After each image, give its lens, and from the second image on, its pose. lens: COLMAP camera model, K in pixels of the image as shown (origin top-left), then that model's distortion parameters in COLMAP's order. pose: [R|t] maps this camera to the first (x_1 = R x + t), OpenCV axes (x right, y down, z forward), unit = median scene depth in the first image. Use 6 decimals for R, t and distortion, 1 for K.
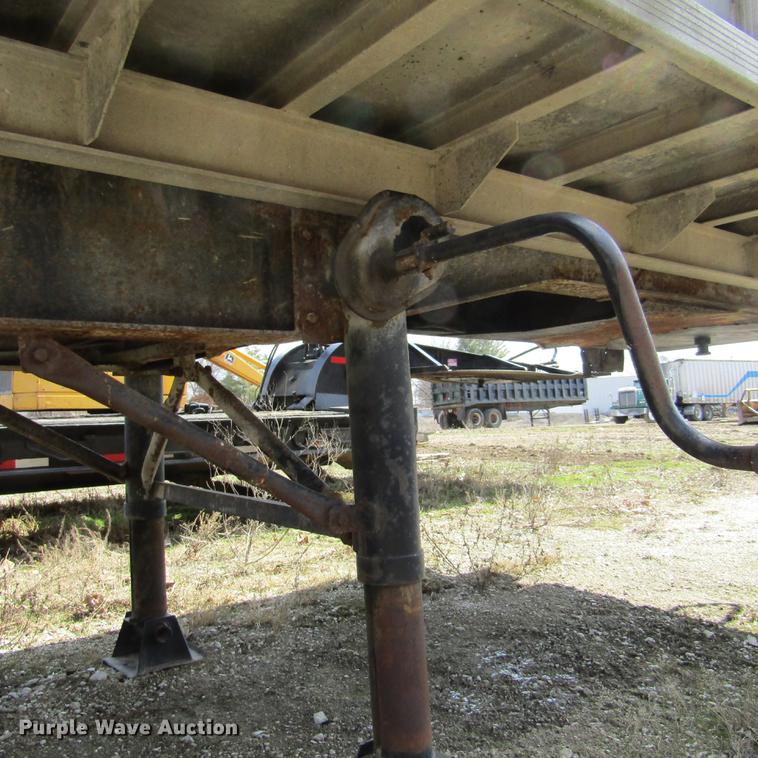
lens RADIAL K [[714.7, 0, 379.4], [0, 714.7, 379.1], [0, 0, 1]] dist [-0.007987, 0.000000]
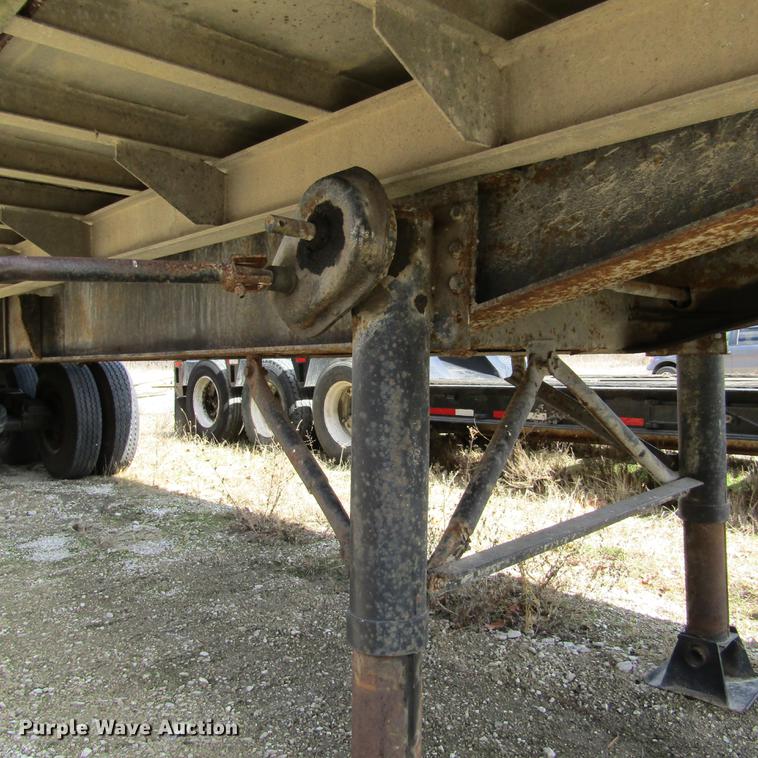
lens RADIAL K [[714.7, 0, 375.2], [0, 714.7, 379.6], [0, 0, 1]] dist [-0.007987, 0.000000]
pose [[0.095574, 0.044950, -0.994407, 0.521754], [0.056220, 0.997142, 0.050477, -0.041862], [0.993833, -0.060730, 0.092774, 0.590169]]
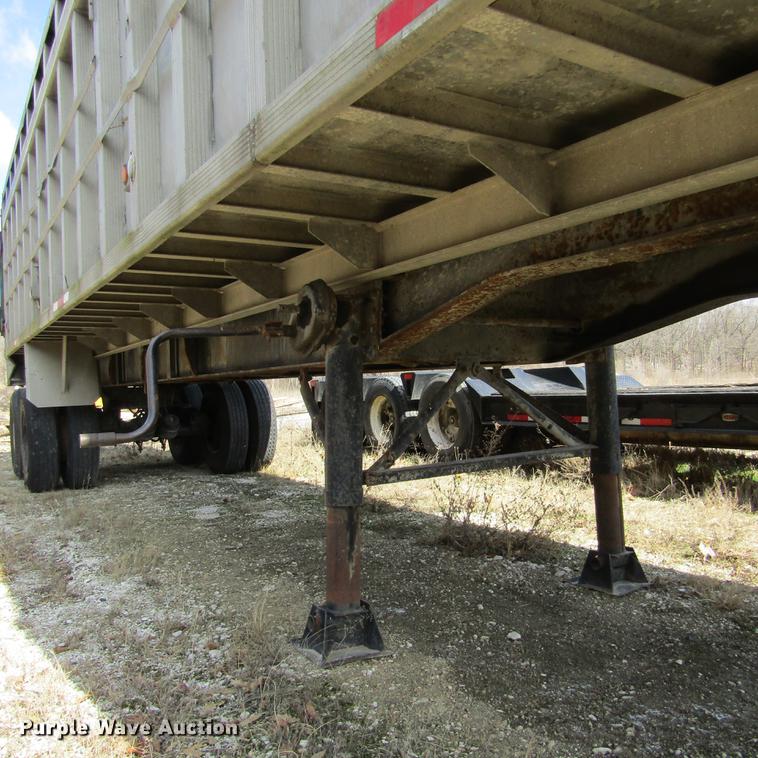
lens RADIAL K [[714.7, 0, 376.8], [0, 714.7, 379.9], [0, 0, 1]] dist [-0.007987, 0.000000]
pose [[-0.114648, 0.015991, -0.993277, 1.073194], [0.078080, 0.996922, 0.007038, -0.014226], [0.990333, -0.076748, -0.115544, 0.824408]]
